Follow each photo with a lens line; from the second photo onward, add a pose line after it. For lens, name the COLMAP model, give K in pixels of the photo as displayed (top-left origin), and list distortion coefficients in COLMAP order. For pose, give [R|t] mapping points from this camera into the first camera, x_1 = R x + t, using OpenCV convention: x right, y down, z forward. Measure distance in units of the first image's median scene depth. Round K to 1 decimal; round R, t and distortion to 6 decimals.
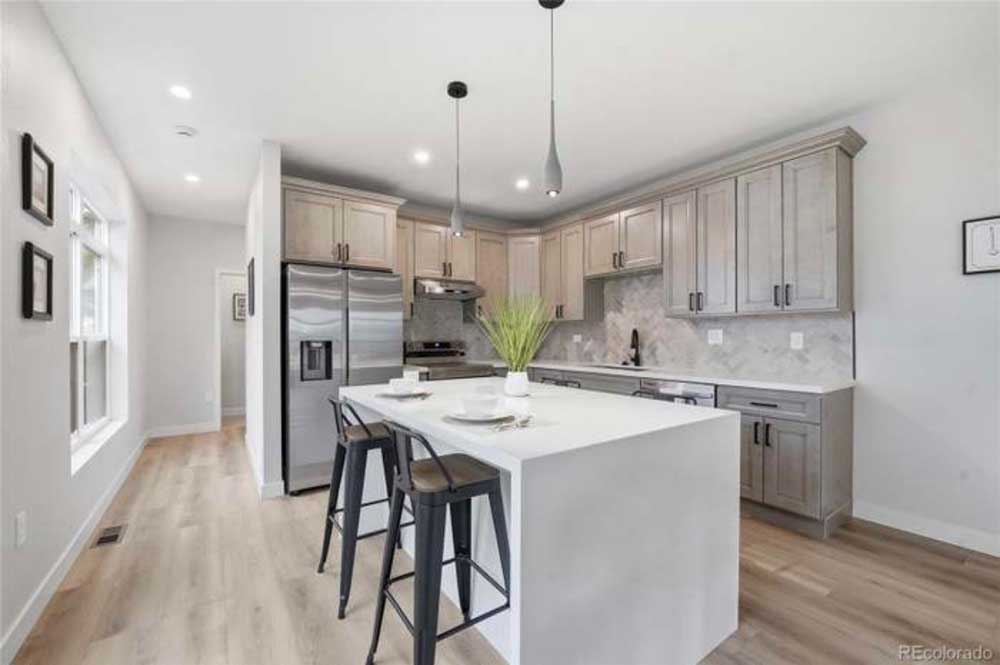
lens RADIAL K [[426.7, 0, 499.4], [0, 426.7, 332.9], [0, 0, 1]] dist [-0.004103, -0.000053]
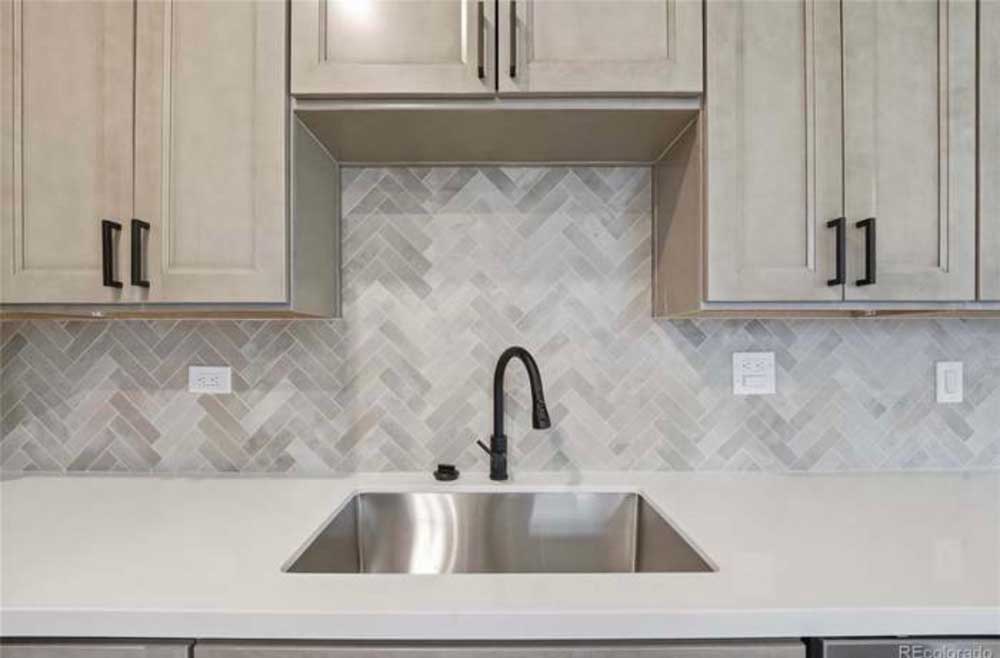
lens RADIAL K [[404.4, 0, 499.3], [0, 404.4, 336.5], [0, 0, 1]] dist [-0.001191, -0.000069]
pose [[0.592357, 0.011856, 0.805588, 0.108388], [-0.004928, 0.999926, -0.011092, -0.013733], [-0.805660, 0.002600, 0.592372, 0.854347]]
